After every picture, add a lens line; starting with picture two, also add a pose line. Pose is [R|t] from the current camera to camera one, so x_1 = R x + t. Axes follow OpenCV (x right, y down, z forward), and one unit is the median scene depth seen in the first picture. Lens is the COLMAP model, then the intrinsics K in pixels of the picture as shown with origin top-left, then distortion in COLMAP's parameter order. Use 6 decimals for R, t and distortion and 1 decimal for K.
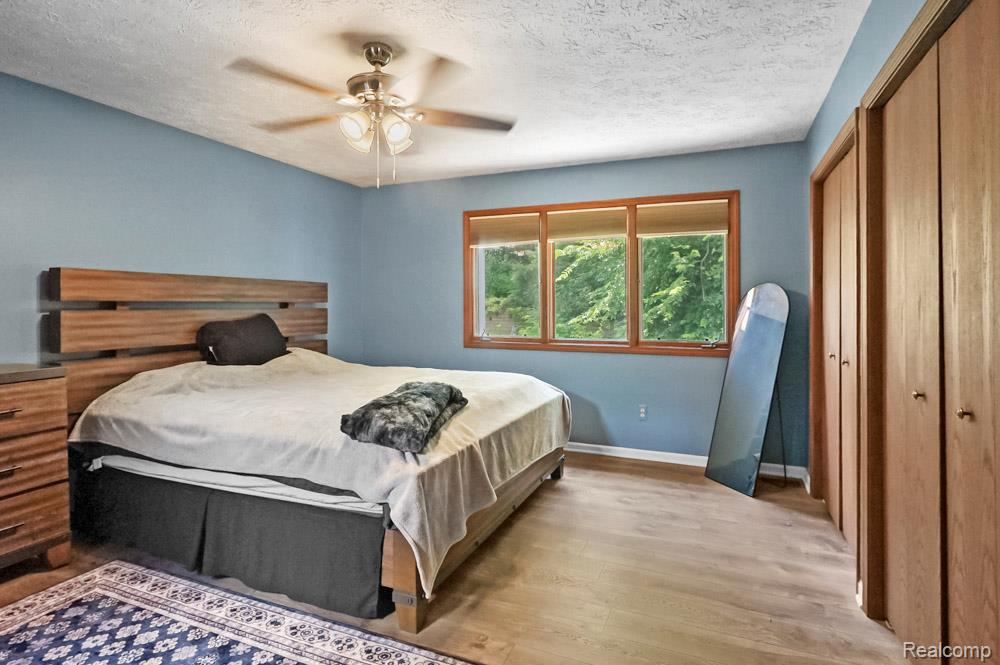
lens RADIAL K [[517.6, 0, 501.4], [0, 517.6, 318.7], [0, 0, 1]] dist [-0.006611, 0.000902]
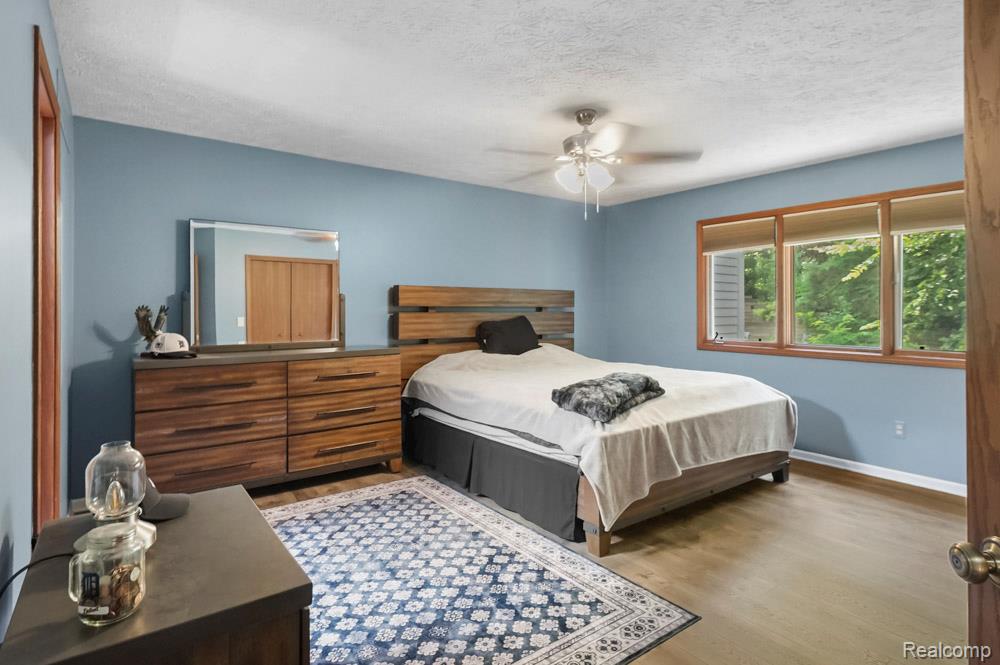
lens RADIAL K [[506.3, 0, 500.0], [0, 506.3, 332.5], [0, 0, 1]] dist [-0.000889, 0.000178]
pose [[0.865737, 0.024409, -0.499904, 0.206929], [-0.014450, 0.999613, 0.023784, 0.003975], [0.500291, -0.013367, 0.865754, -0.204735]]
